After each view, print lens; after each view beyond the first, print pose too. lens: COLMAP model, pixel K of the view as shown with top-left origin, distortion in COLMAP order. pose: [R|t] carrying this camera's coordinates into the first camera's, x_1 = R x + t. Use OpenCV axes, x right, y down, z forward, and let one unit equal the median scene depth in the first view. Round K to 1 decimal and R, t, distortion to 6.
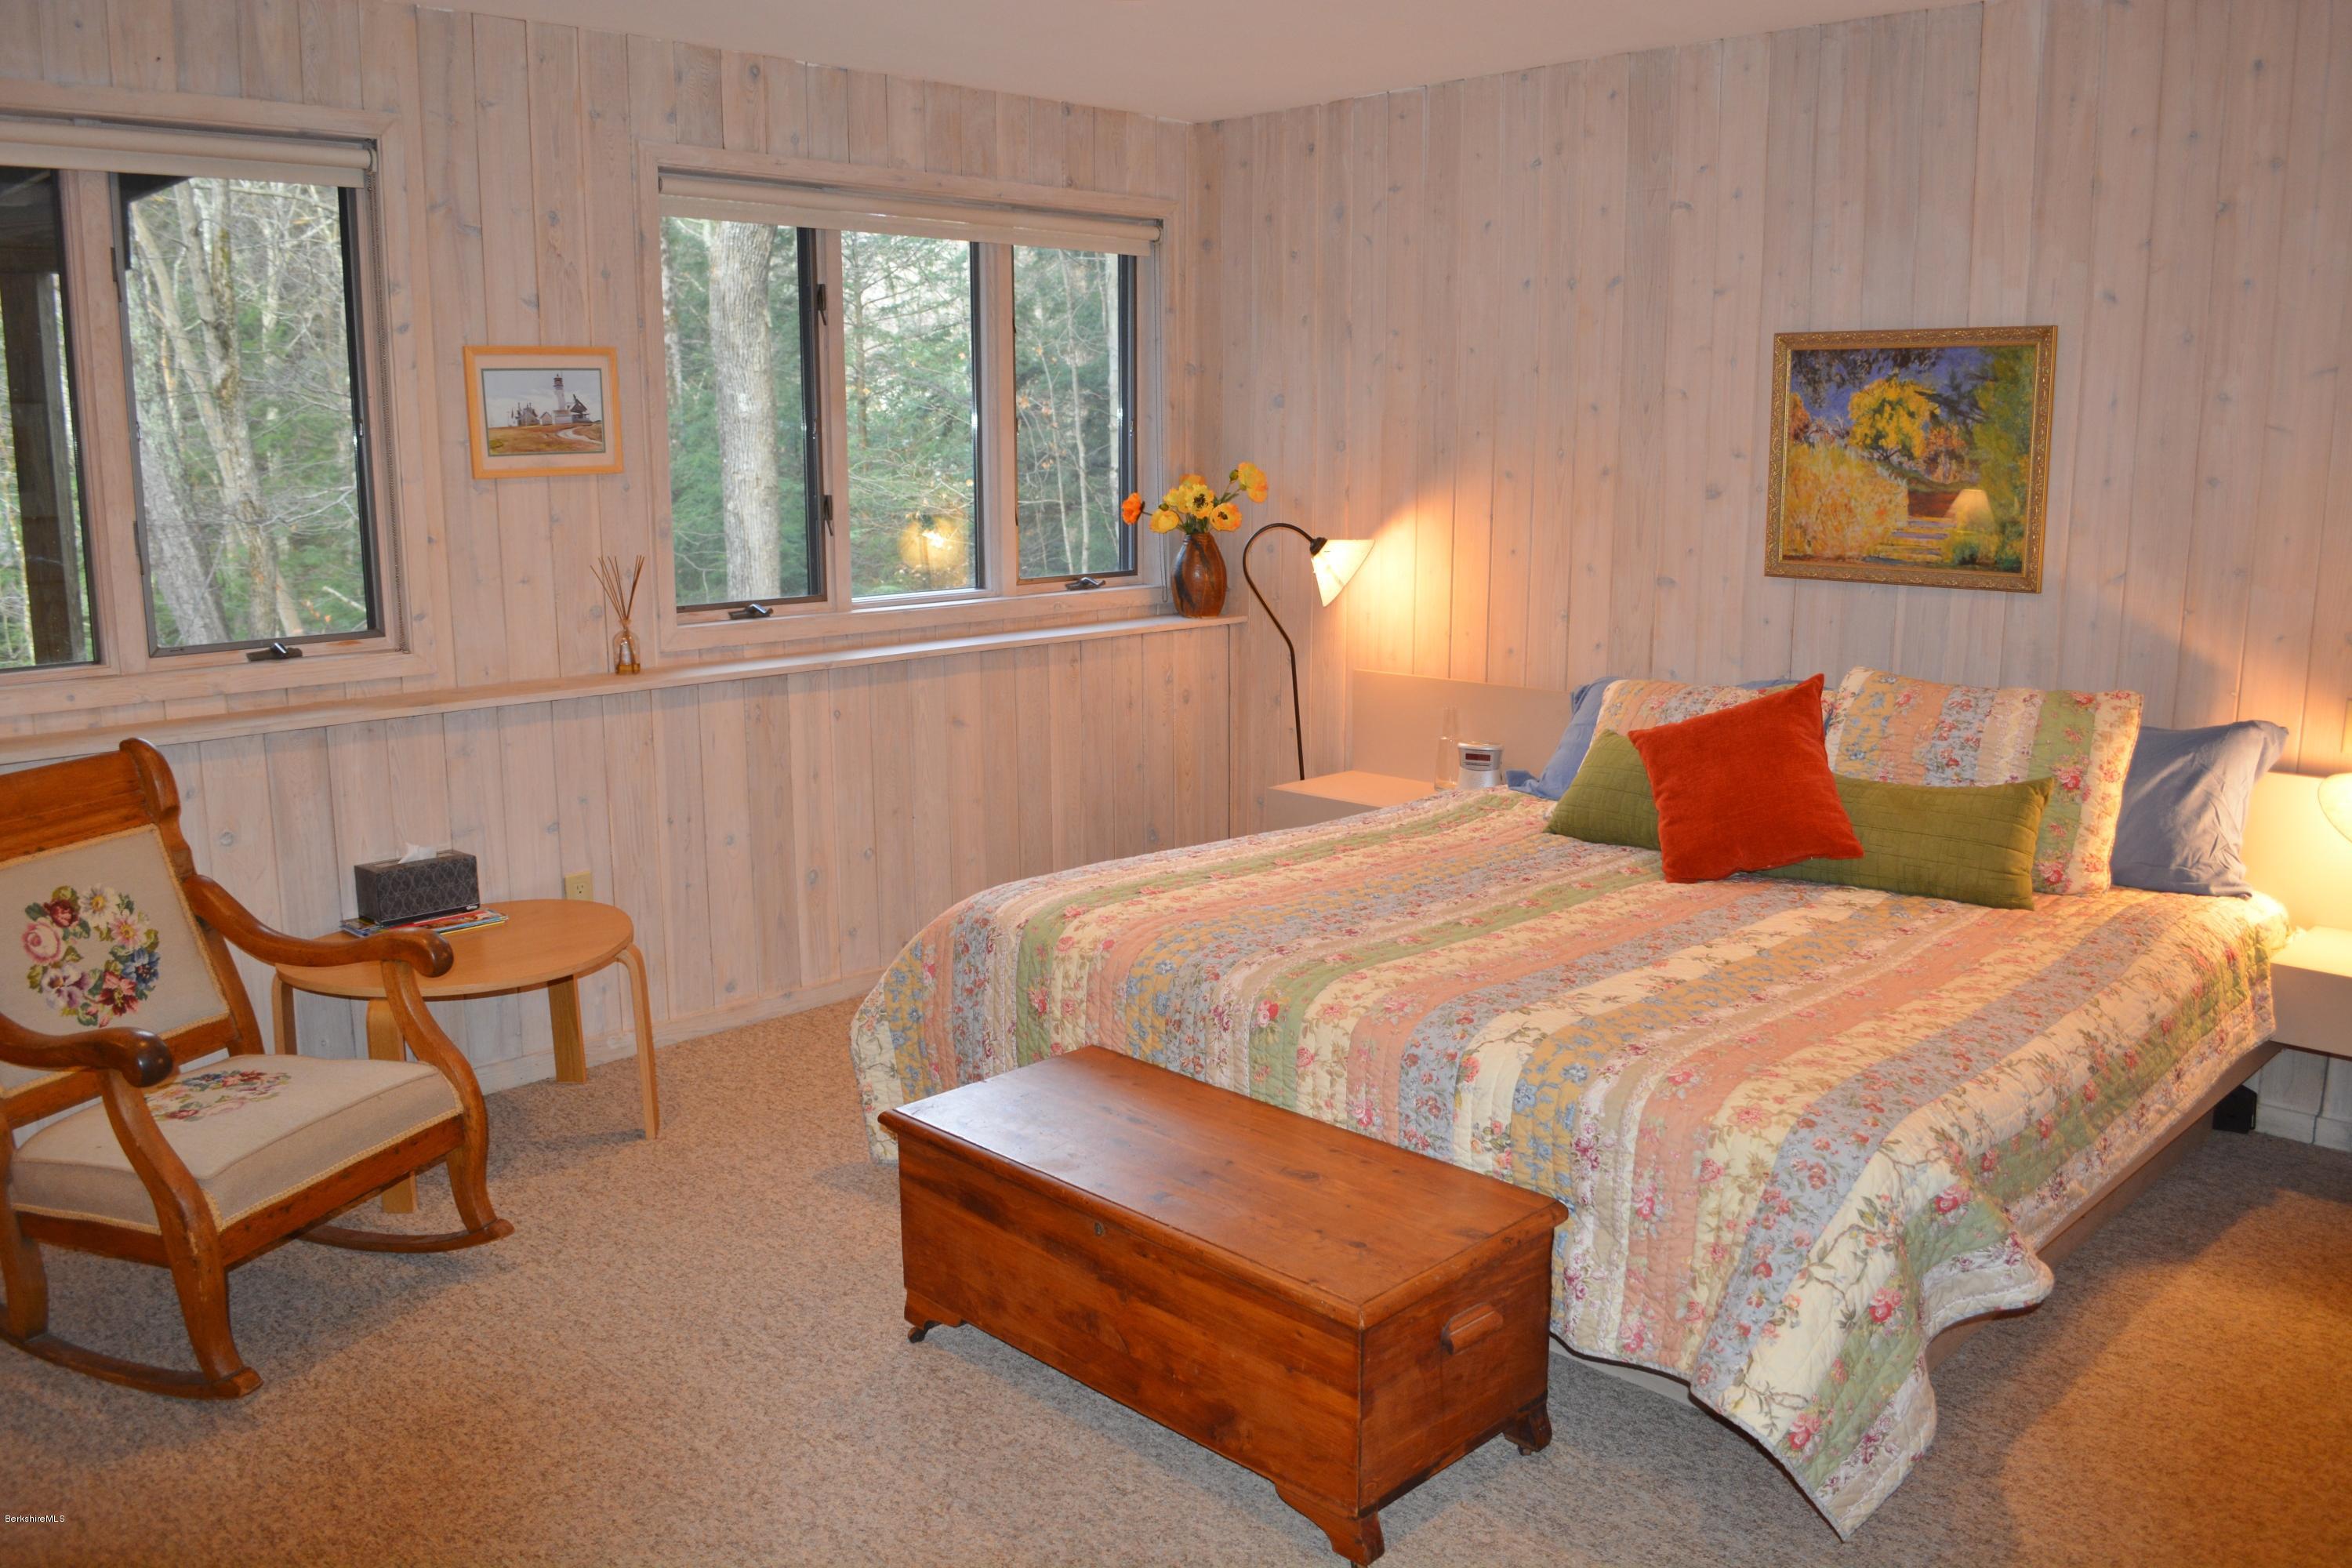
lens RADIAL K [[1839.2, 0, 1176.0], [0, 1839.2, 784.0], [0, 0, 1]] dist [-0.084391, 0.012573]
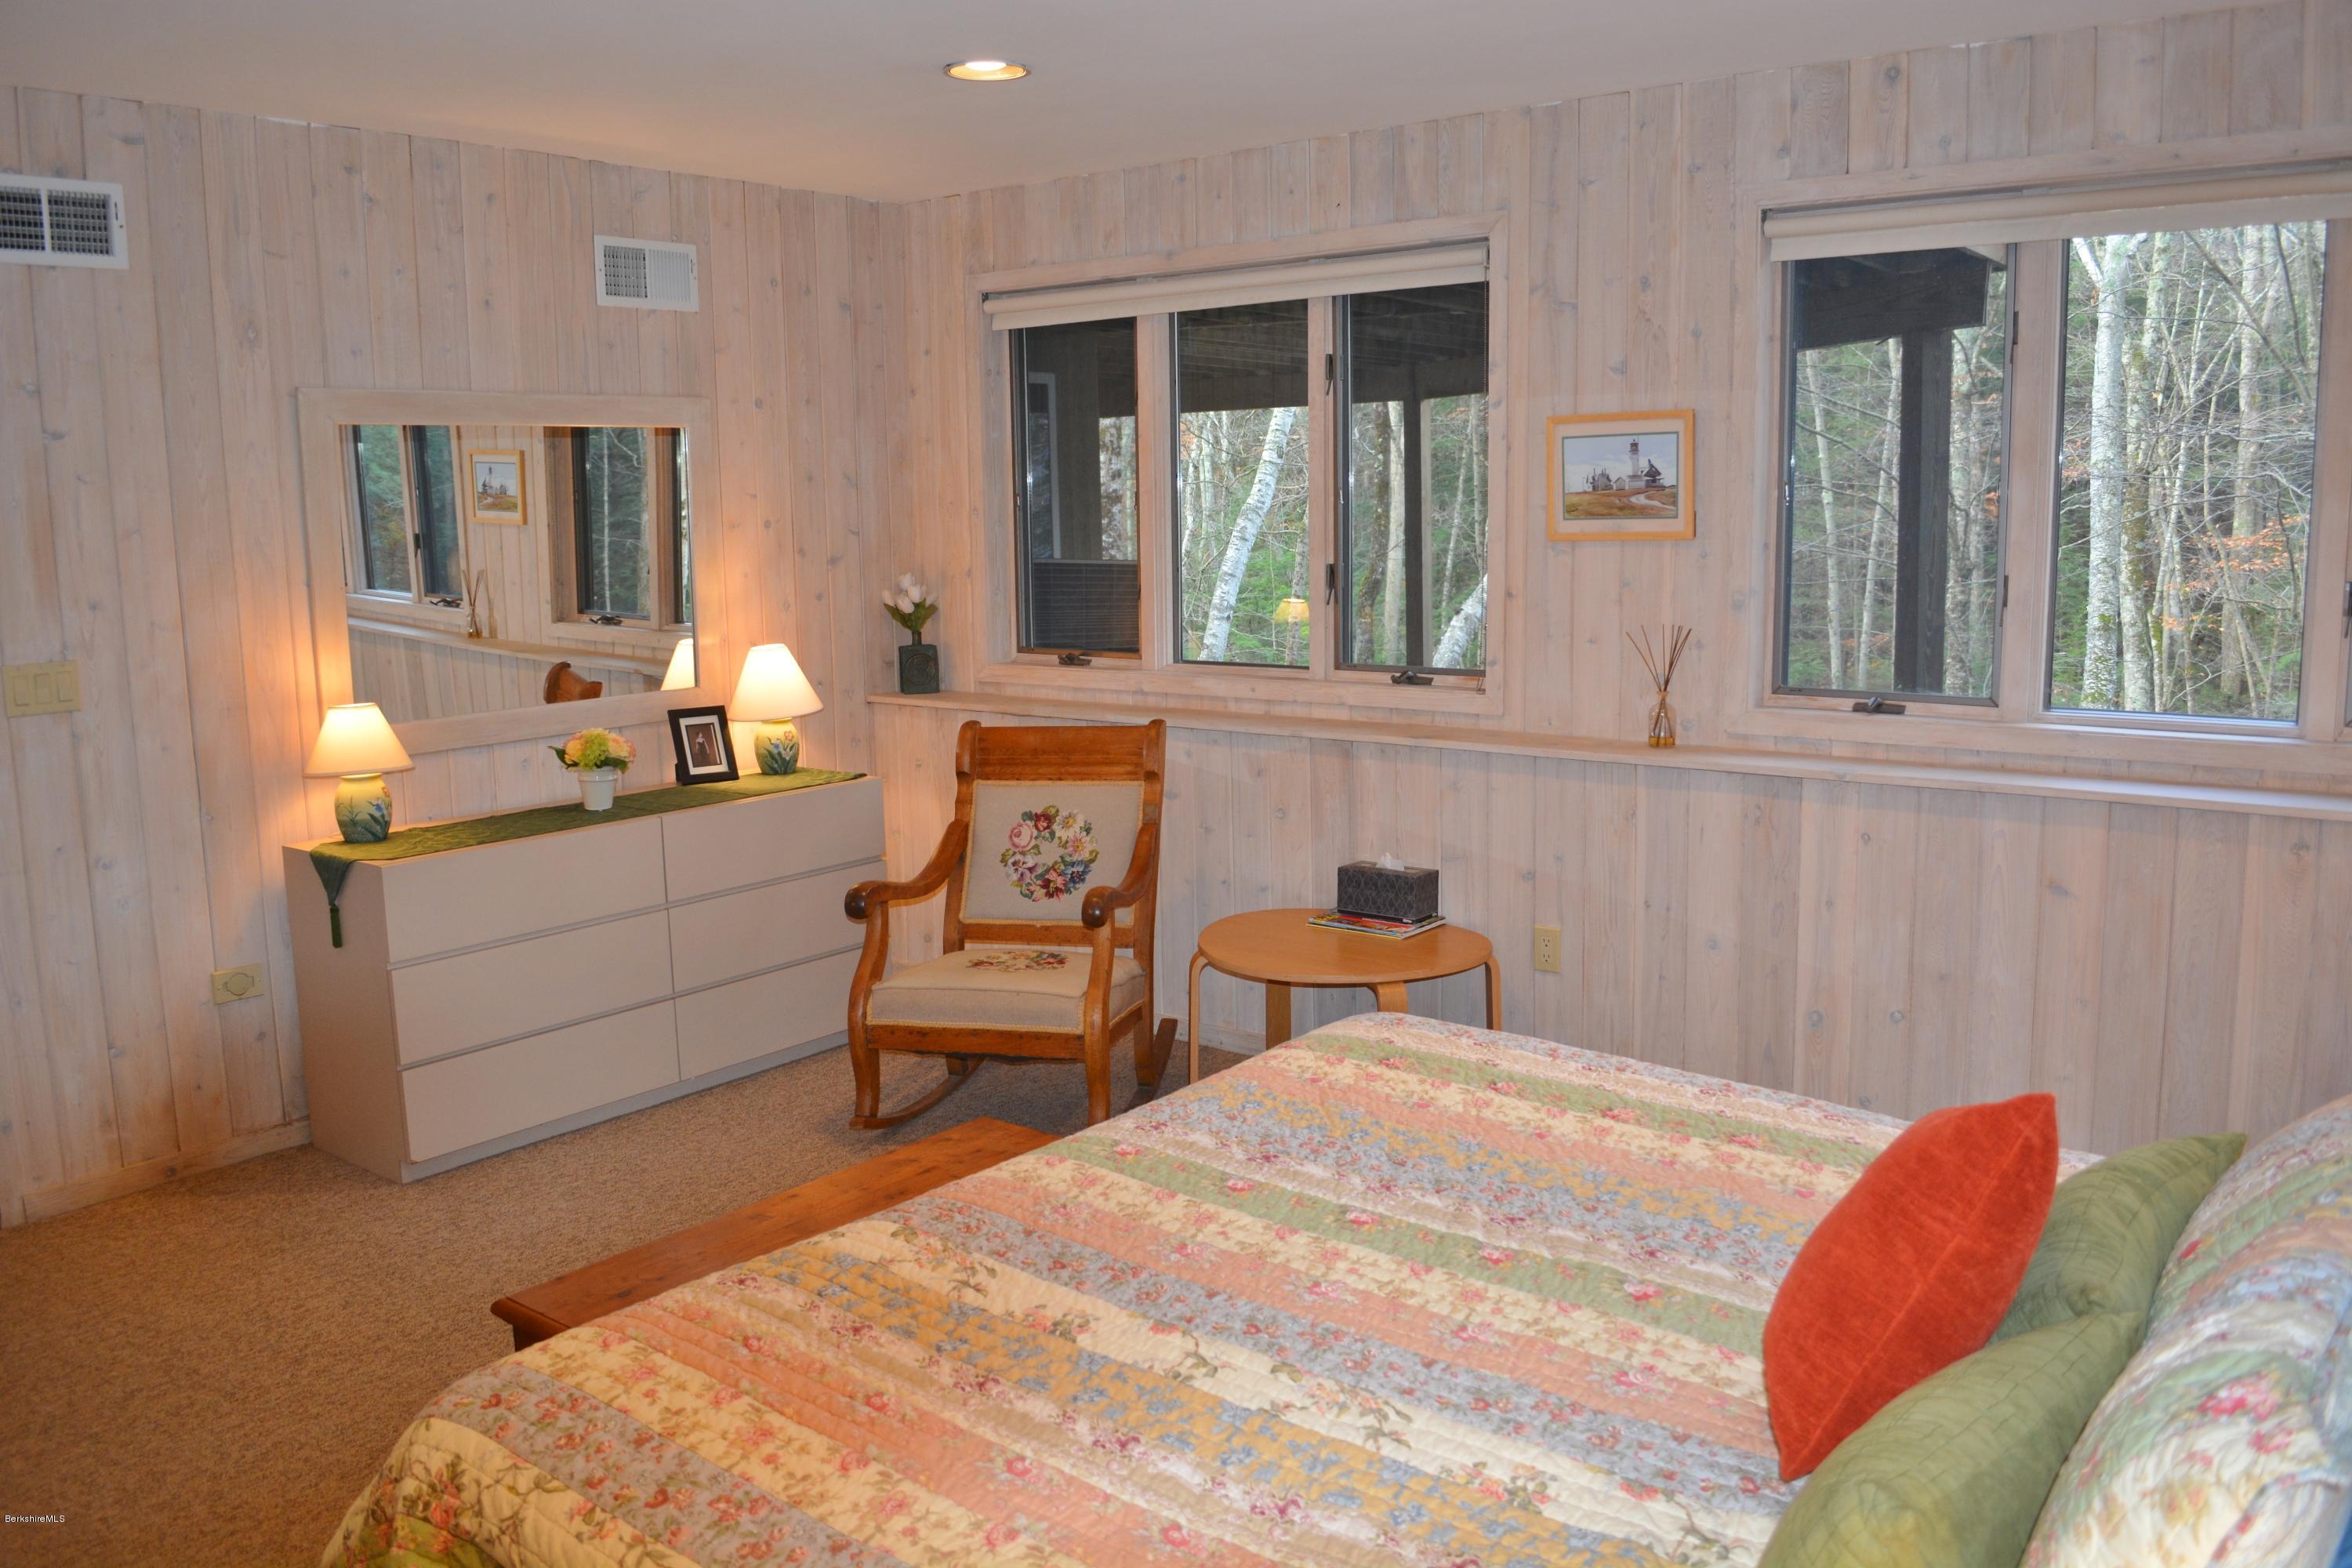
lens RADIAL K [[1839.2, 0, 1176.0], [0, 1839.2, 784.0], [0, 0, 1]] dist [-0.084391, 0.012573]
pose [[0.109374, 0.158139, -0.981341, 0.654005], [-0.165391, 0.976397, 0.138908, -0.139601], [0.980144, 0.147112, 0.132947, 0.652861]]
